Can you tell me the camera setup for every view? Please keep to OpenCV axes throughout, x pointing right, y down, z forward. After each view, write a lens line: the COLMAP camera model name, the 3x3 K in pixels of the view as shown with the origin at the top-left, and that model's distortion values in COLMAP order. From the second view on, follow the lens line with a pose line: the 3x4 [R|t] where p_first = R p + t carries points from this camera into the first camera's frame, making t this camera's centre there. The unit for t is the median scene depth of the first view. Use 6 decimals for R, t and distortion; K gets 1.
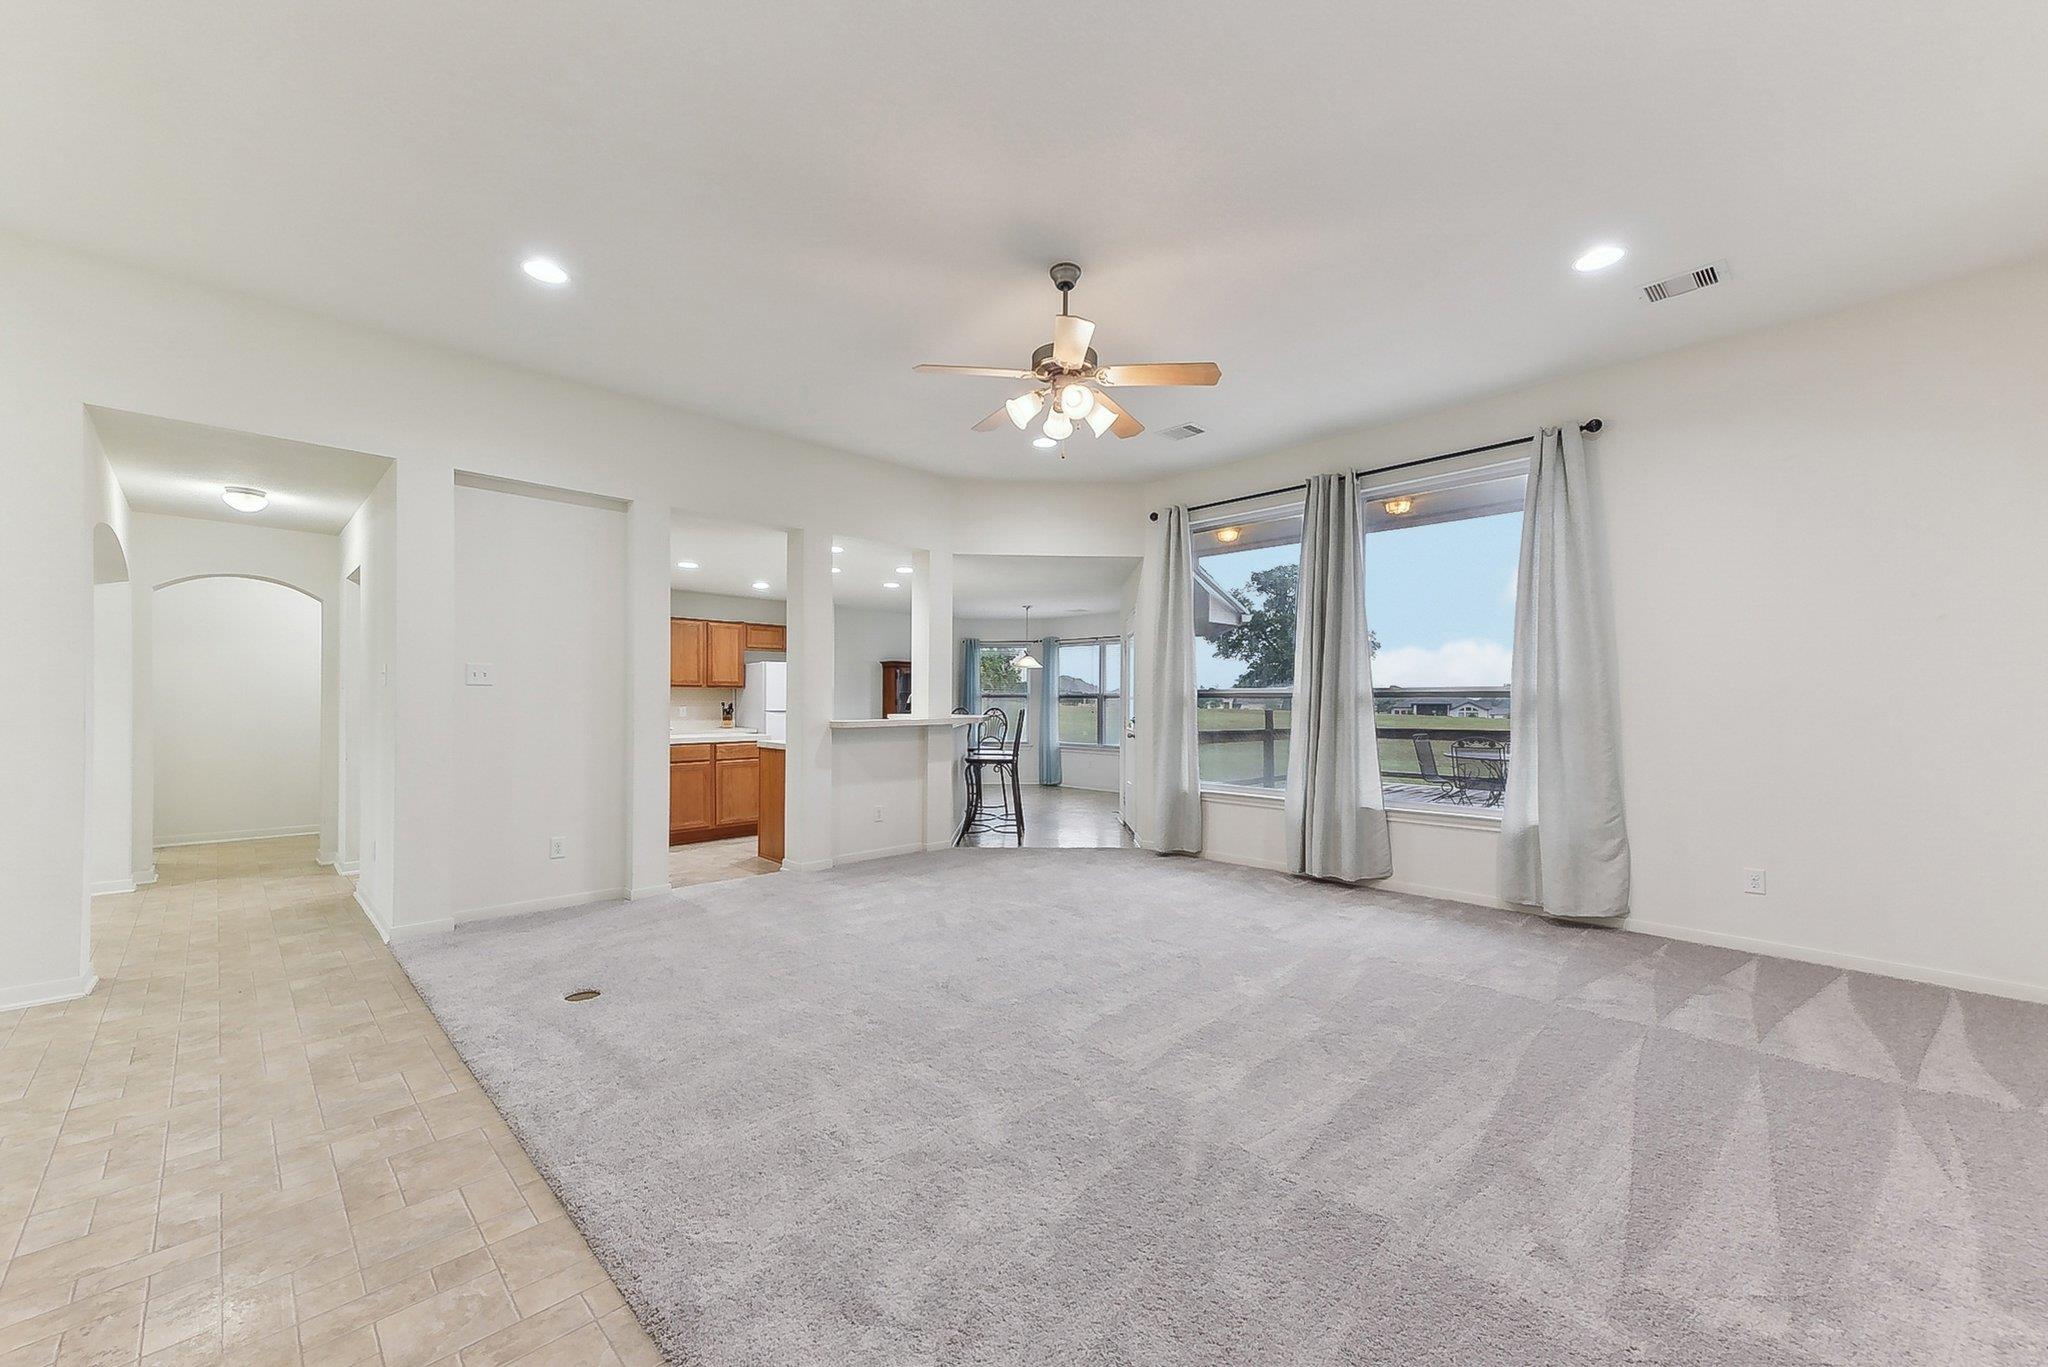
lens RADIAL K [[818.3, 0, 997.2], [0, 818.3, 703.6], [0, 0, 1]] dist [0.020286, 0.000345]
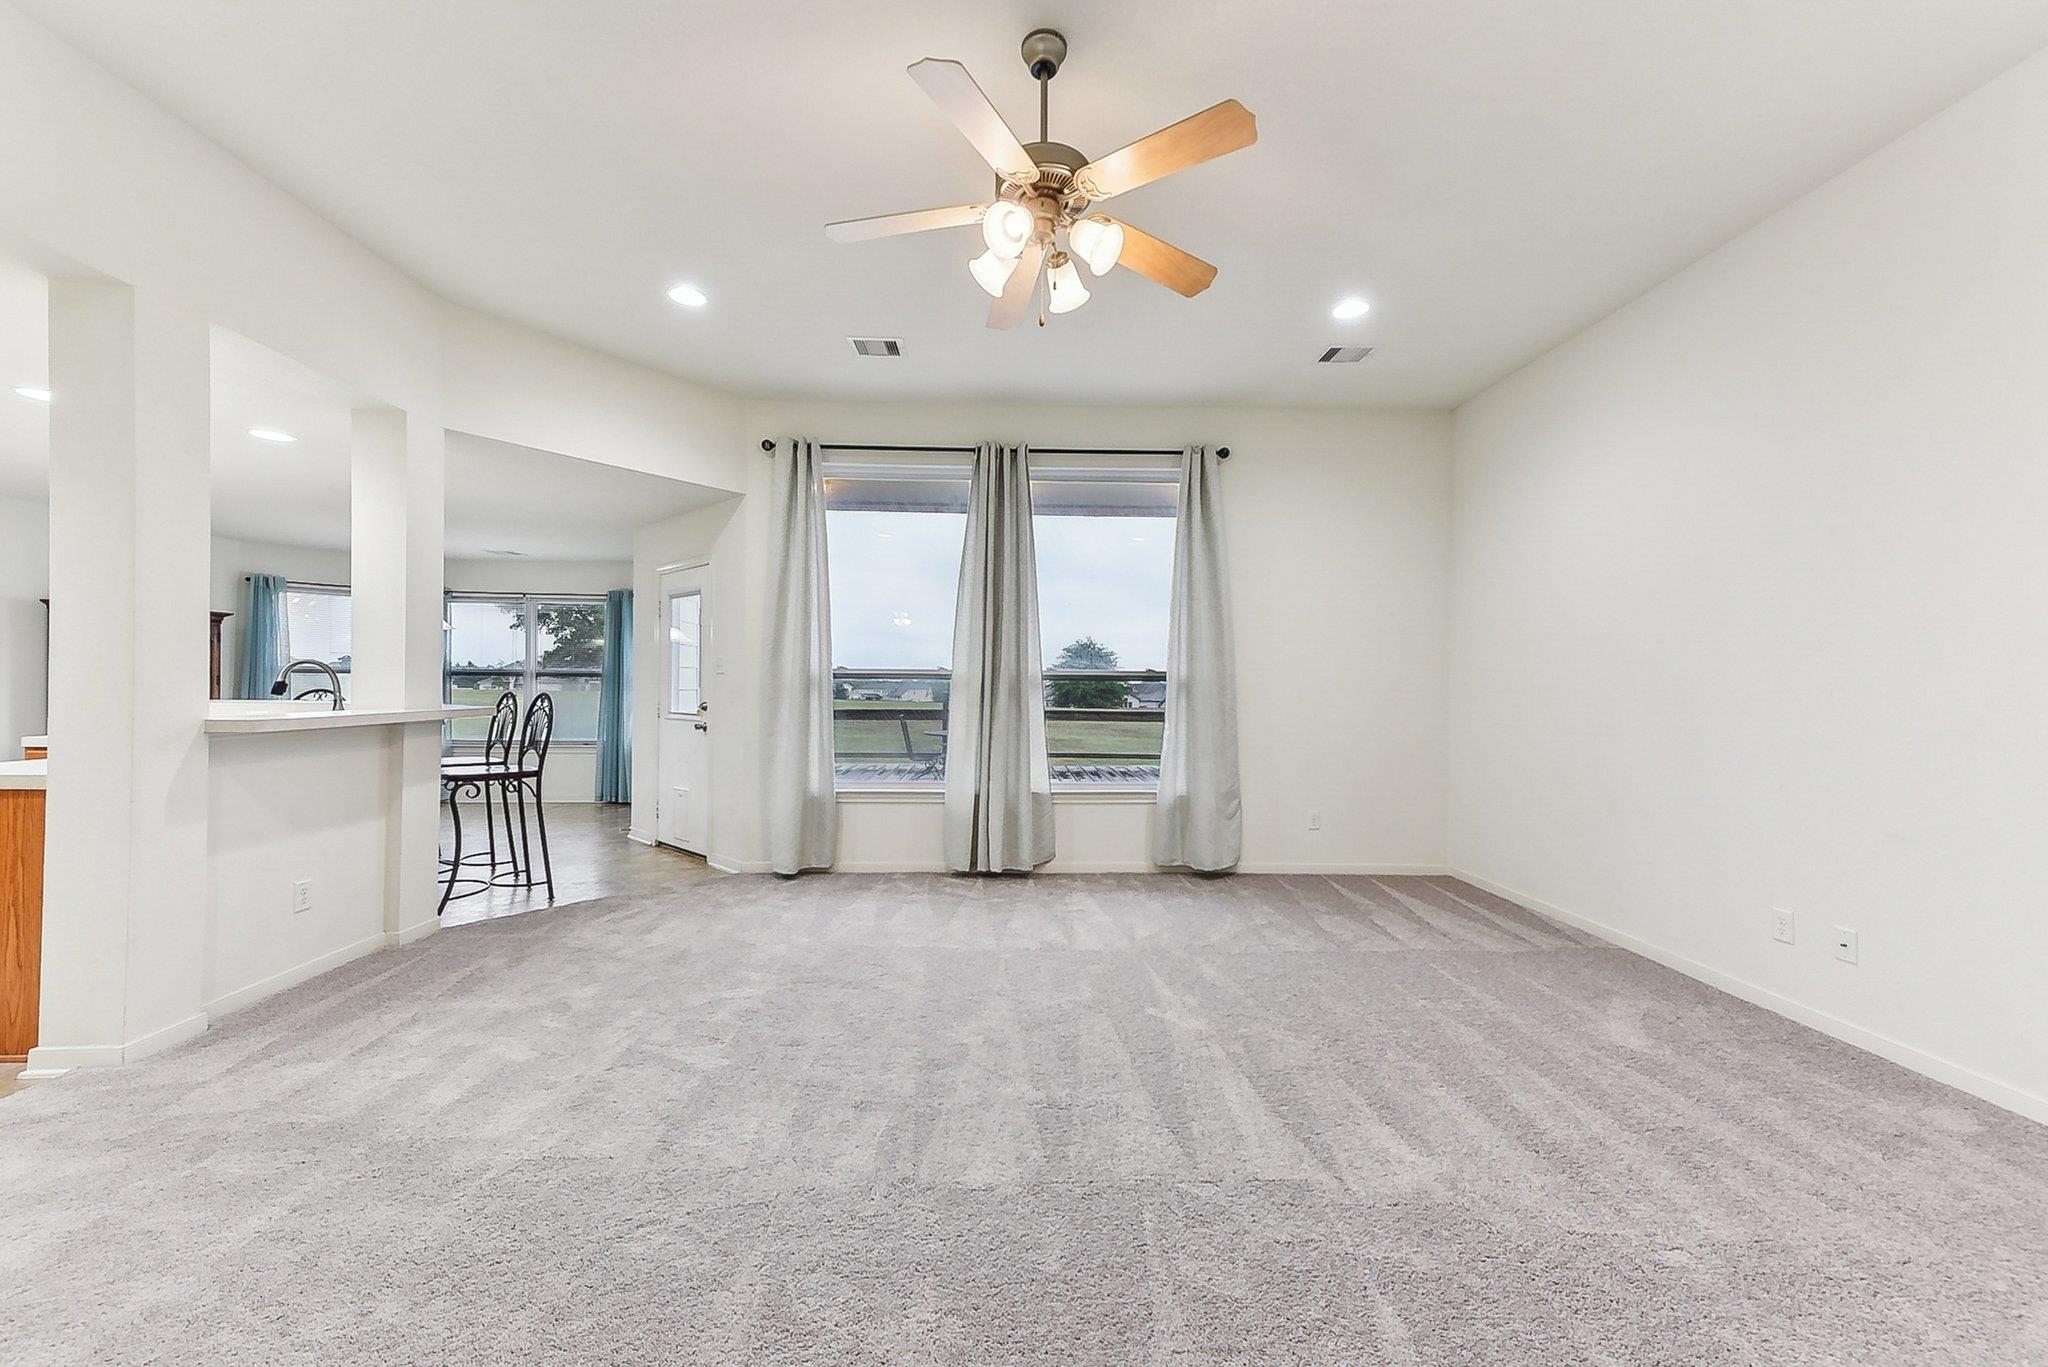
lens RADIAL K [[818.3, 0, 1025.9], [0, 818.3, 679.7], [0, 0, 1]] dist [0.020286, 0.000345]
pose [[0.652332, 0.008851, 0.757882, -0.284065], [-0.004867, 0.999960, -0.007489, -0.000159], [-0.757918, 0.001197, 0.652349, 0.358460]]
